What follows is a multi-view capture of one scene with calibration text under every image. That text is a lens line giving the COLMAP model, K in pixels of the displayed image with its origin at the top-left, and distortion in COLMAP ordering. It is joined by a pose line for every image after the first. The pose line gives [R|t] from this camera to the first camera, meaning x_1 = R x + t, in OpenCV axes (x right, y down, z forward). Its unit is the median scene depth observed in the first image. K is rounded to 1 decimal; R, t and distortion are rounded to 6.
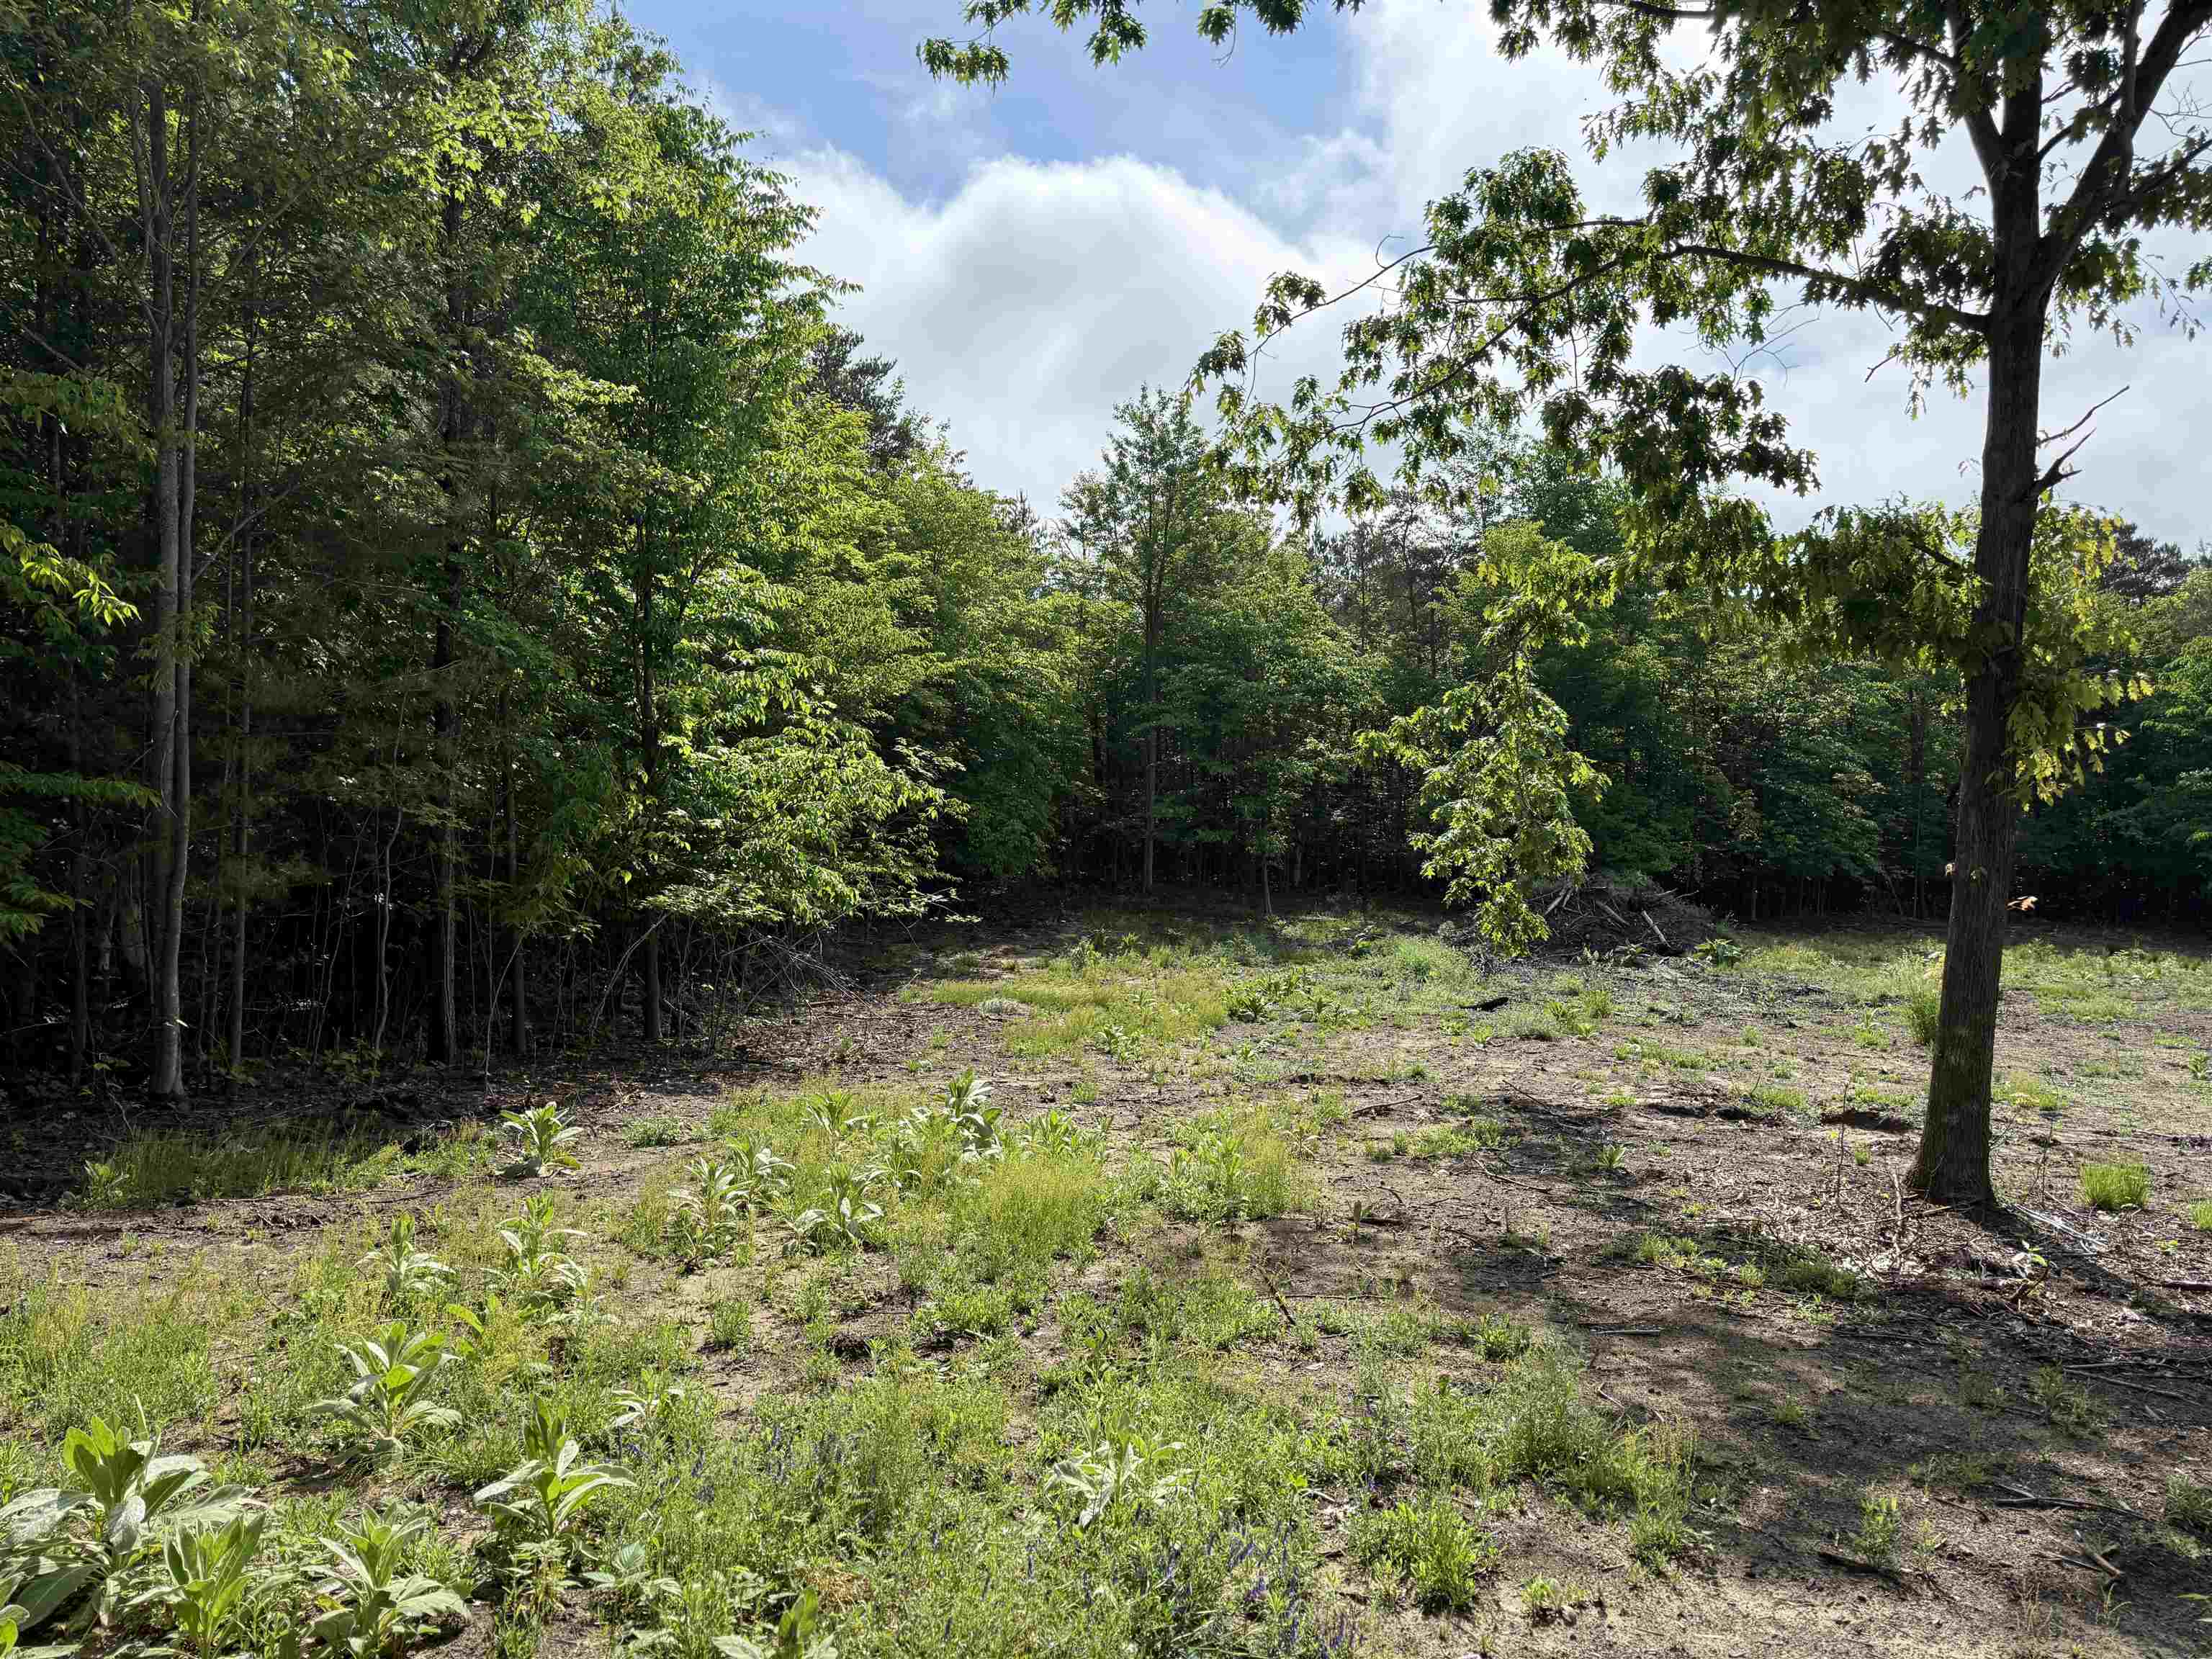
lens RADIAL K [[1529.8, 0, 1106.0], [0, 1529.8, 829.5], [0, 0, 1]] dist [0.000709, -0.066050]
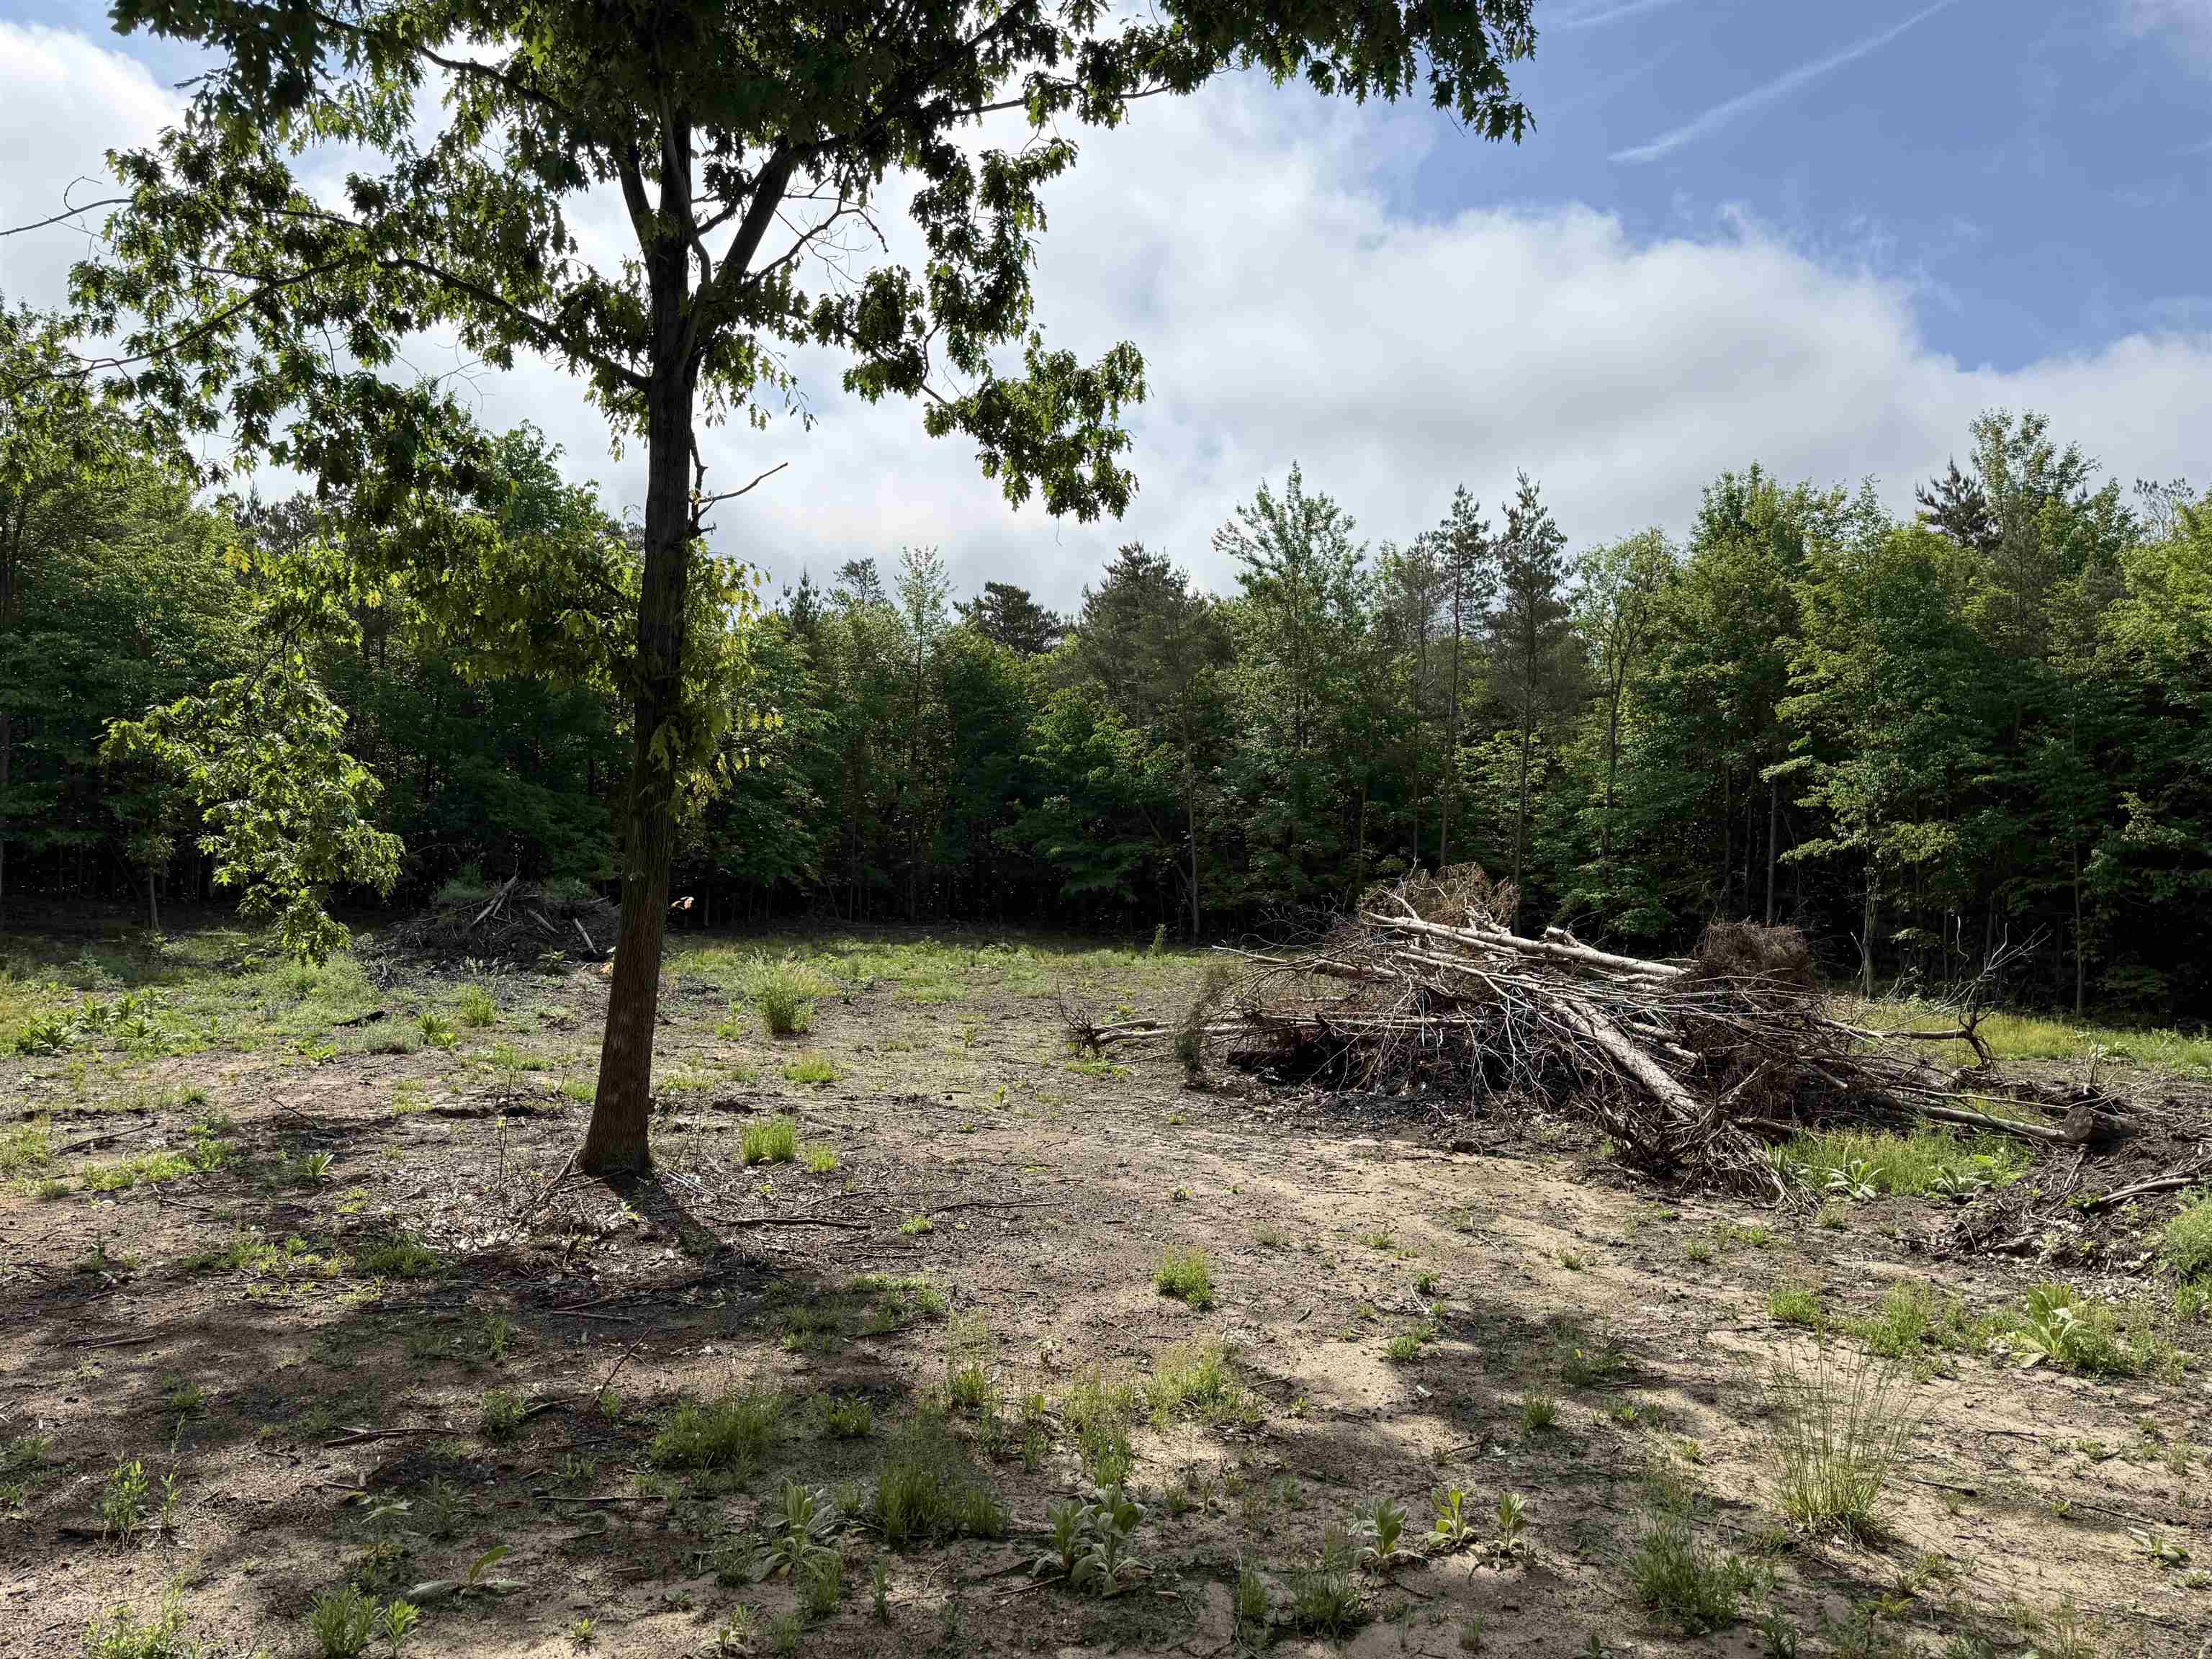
lens RADIAL K [[1507.8, 0, 1106.0], [0, 1507.8, 829.5], [0, 0, 1]] dist [0.045263, -0.092222]
pose [[0.790430, 0.017445, 0.612304, 0.101954], [-0.013867, 0.999848, -0.010586, 0.000916], [-0.612396, -0.000124, 0.790551, -0.062528]]
